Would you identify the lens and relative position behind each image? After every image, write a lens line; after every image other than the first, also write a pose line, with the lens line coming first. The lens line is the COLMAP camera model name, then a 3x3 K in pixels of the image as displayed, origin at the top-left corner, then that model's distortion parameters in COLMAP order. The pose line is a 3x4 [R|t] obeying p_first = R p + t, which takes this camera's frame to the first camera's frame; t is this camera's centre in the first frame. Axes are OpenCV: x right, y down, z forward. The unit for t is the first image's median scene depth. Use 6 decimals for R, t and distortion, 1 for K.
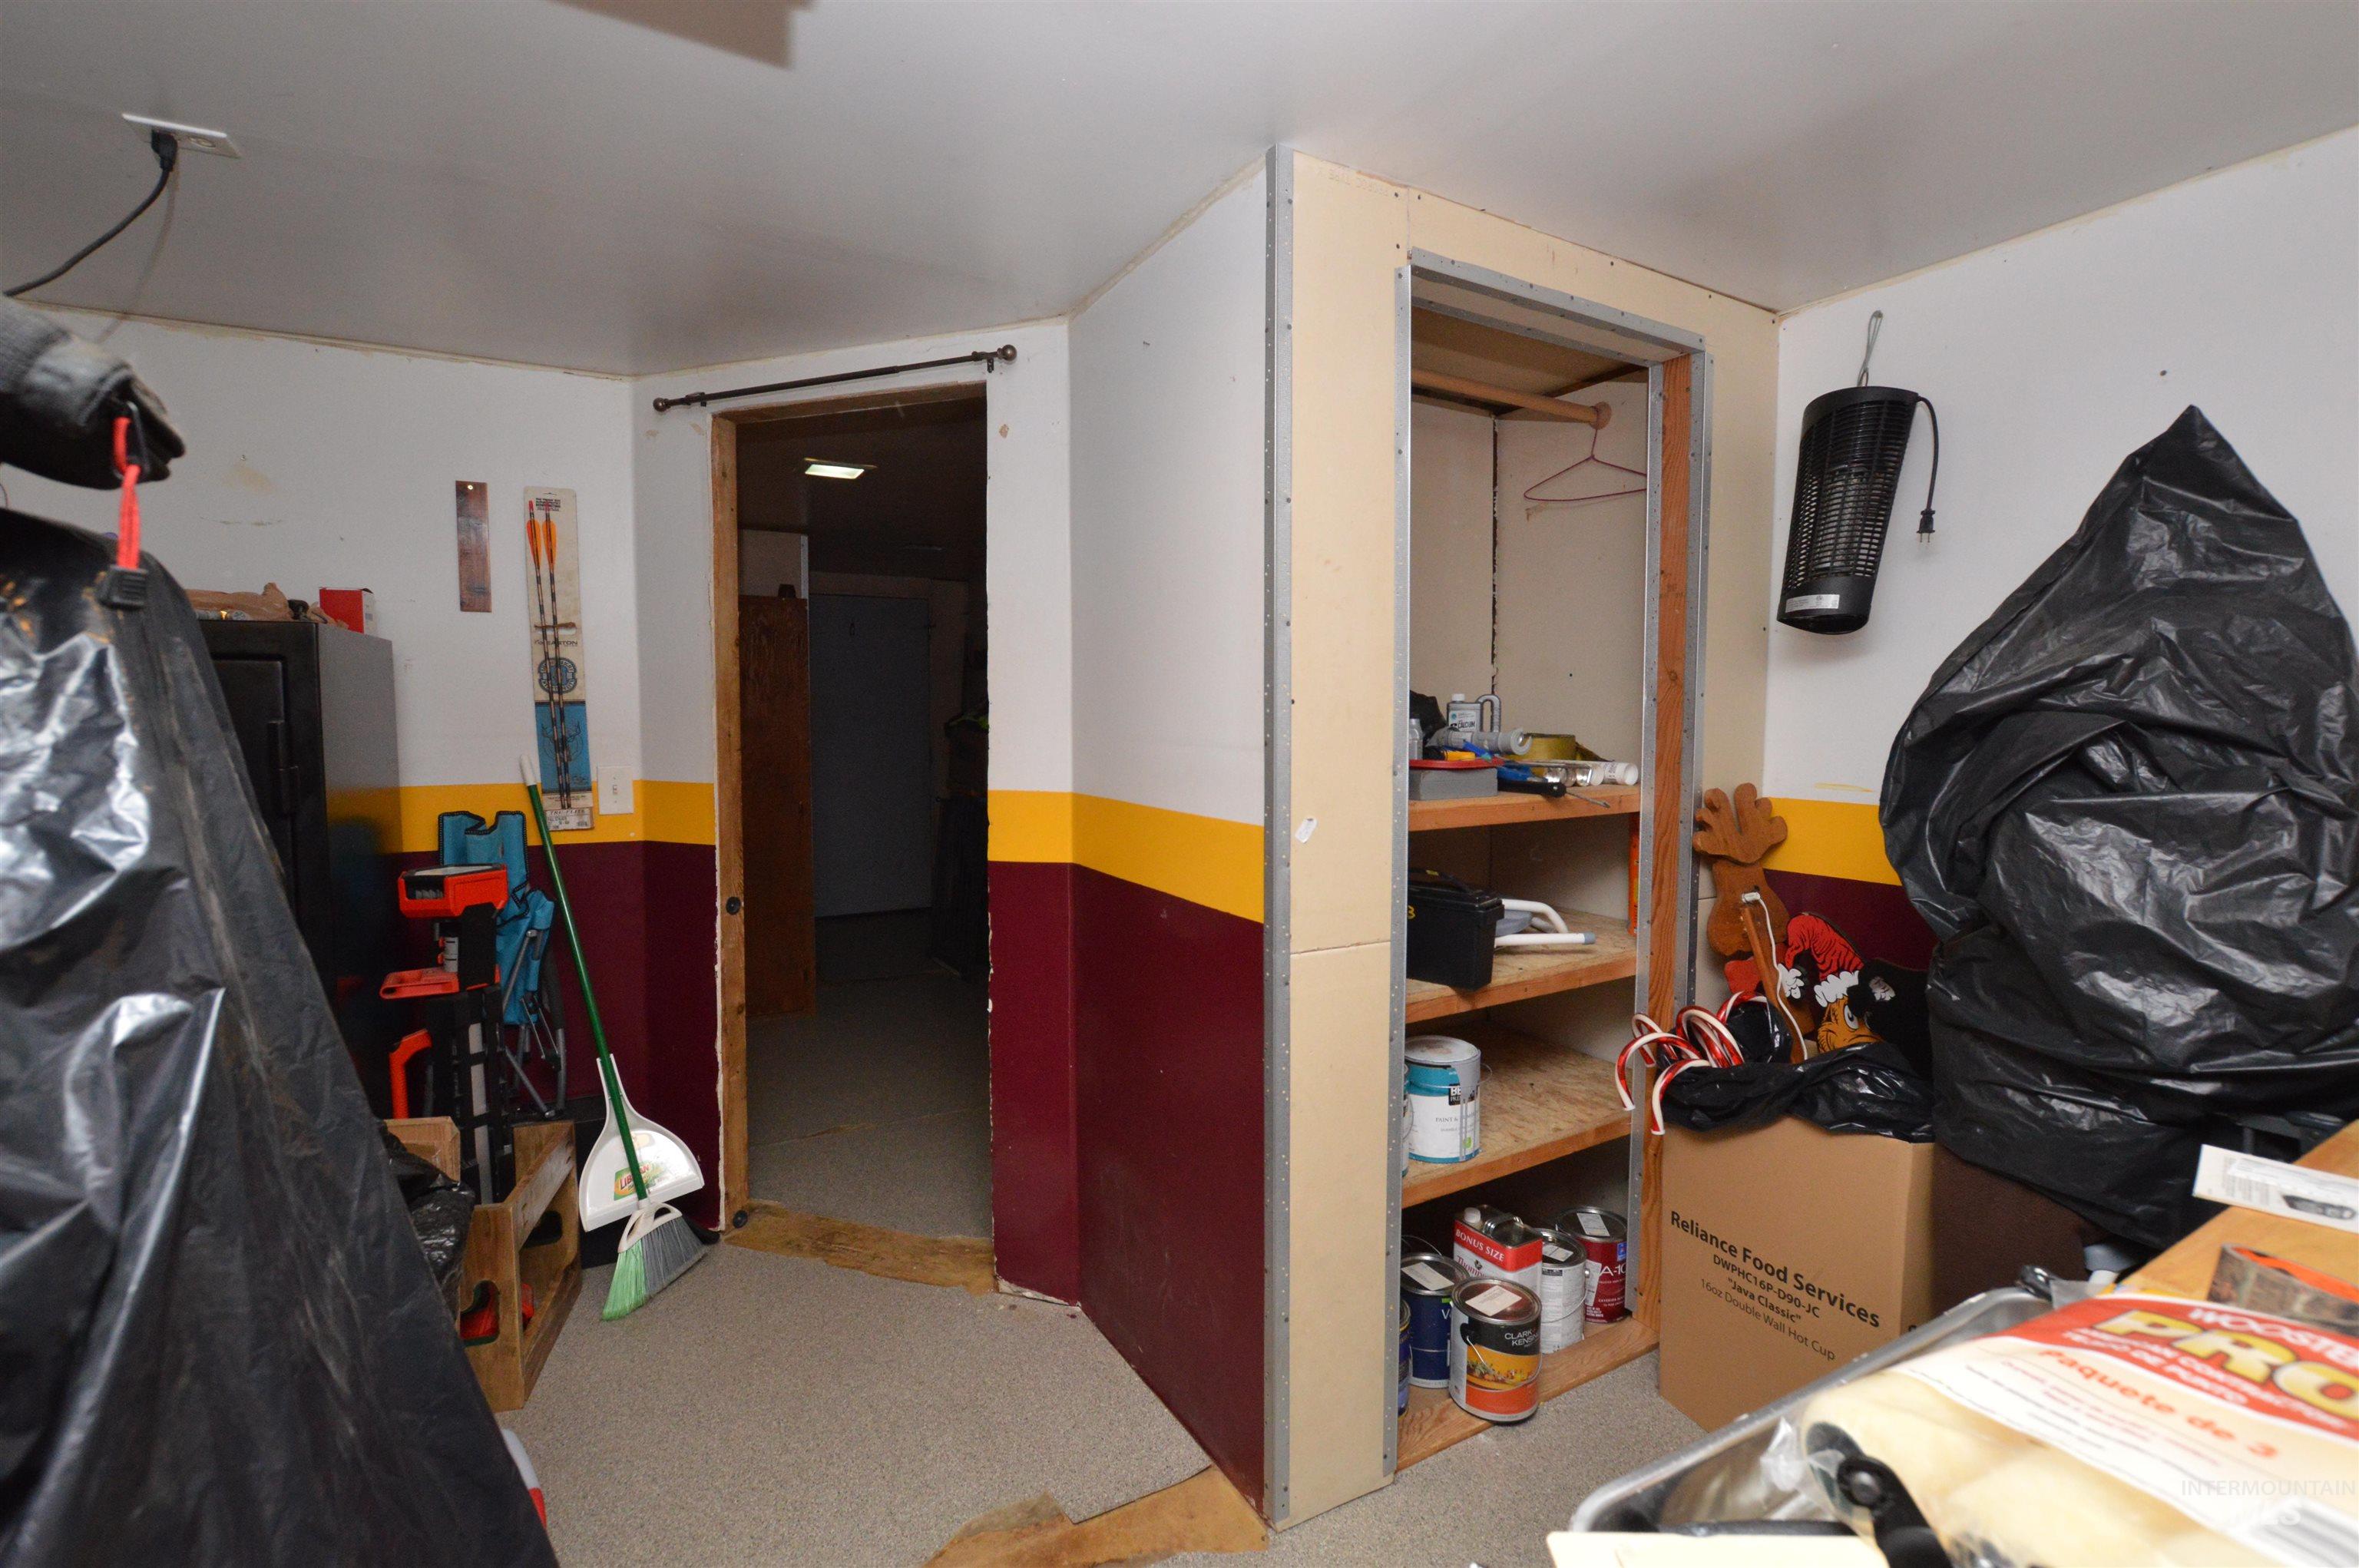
lens RADIAL K [[1055.4, 0, 1185.6], [0, 1055.4, 778.8], [0, 0, 1]] dist [-0.023017, -0.000328]
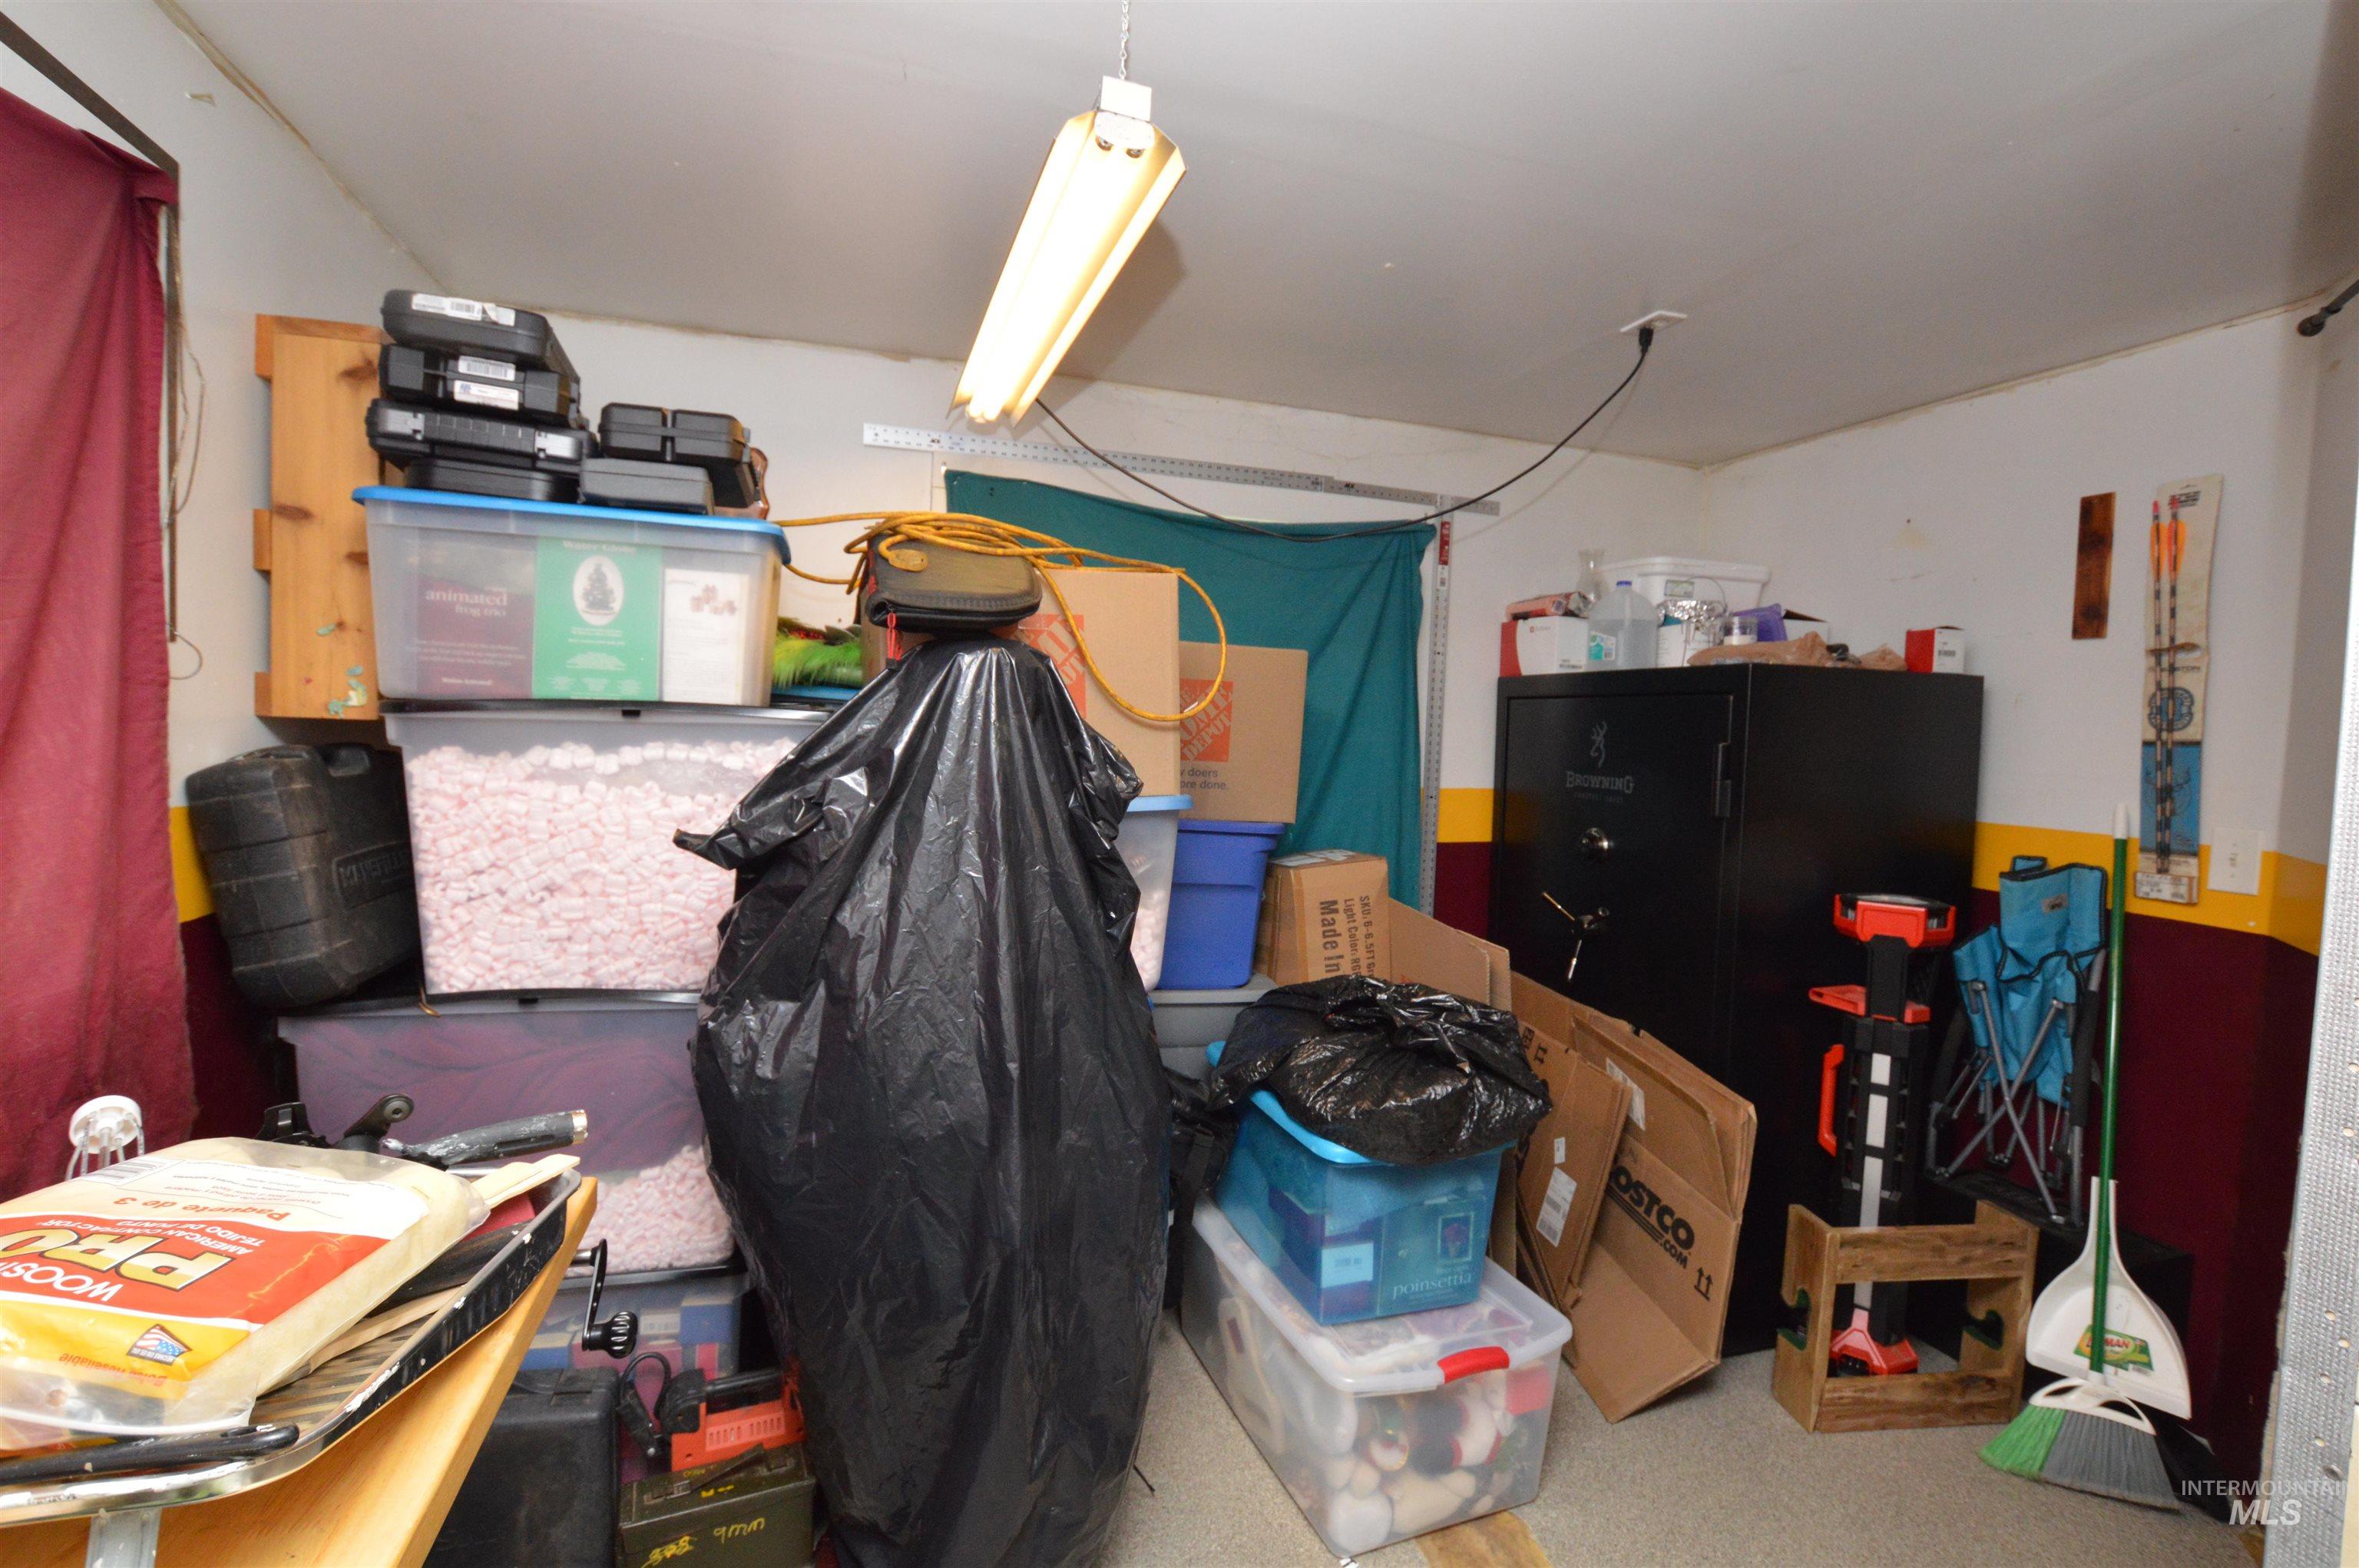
lens RADIAL K [[1055.4, 0, 1192.6], [0, 1055.4, 775.3], [0, 0, 1]] dist [-0.023017, -0.000328]
pose [[-0.204660, 0.041113, -0.977969, 0.344578], [-0.098540, 0.993176, 0.062374, -0.023272], [0.973860, 0.109135, -0.199212, 0.430571]]
